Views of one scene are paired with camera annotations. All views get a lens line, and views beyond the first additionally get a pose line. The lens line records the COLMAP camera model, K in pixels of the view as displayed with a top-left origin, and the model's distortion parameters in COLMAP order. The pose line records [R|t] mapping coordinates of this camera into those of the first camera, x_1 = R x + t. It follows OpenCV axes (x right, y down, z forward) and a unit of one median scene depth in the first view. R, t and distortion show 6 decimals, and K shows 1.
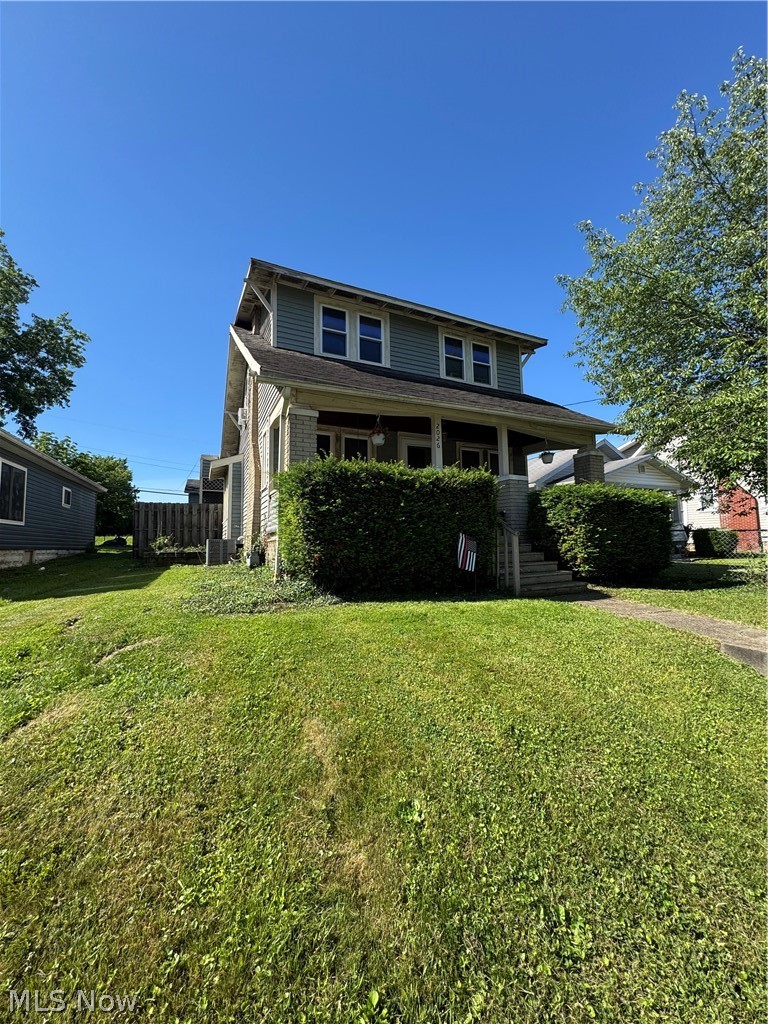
lens RADIAL K [[406.3, 0, 381.9], [0, 406.3, 509.1], [0, 0, 1]] dist [-0.003950, 0.000829]
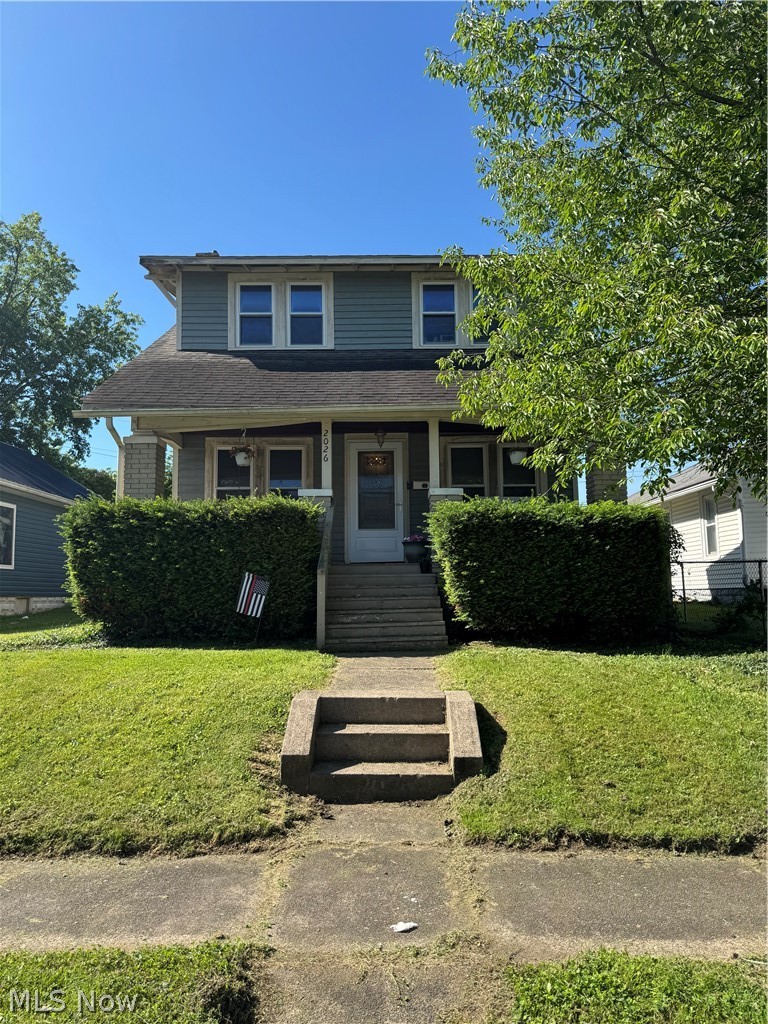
lens RADIAL K [[707.9, 0, 386.2], [0, 707.9, 514.9], [0, 0, 1]] dist [-0.007932, -0.005602]
pose [[0.922493, -0.047734, -0.383052, 0.587837], [0.040971, 0.998827, -0.025801, -0.006641], [0.383834, 0.008108, 0.923367, -0.150920]]
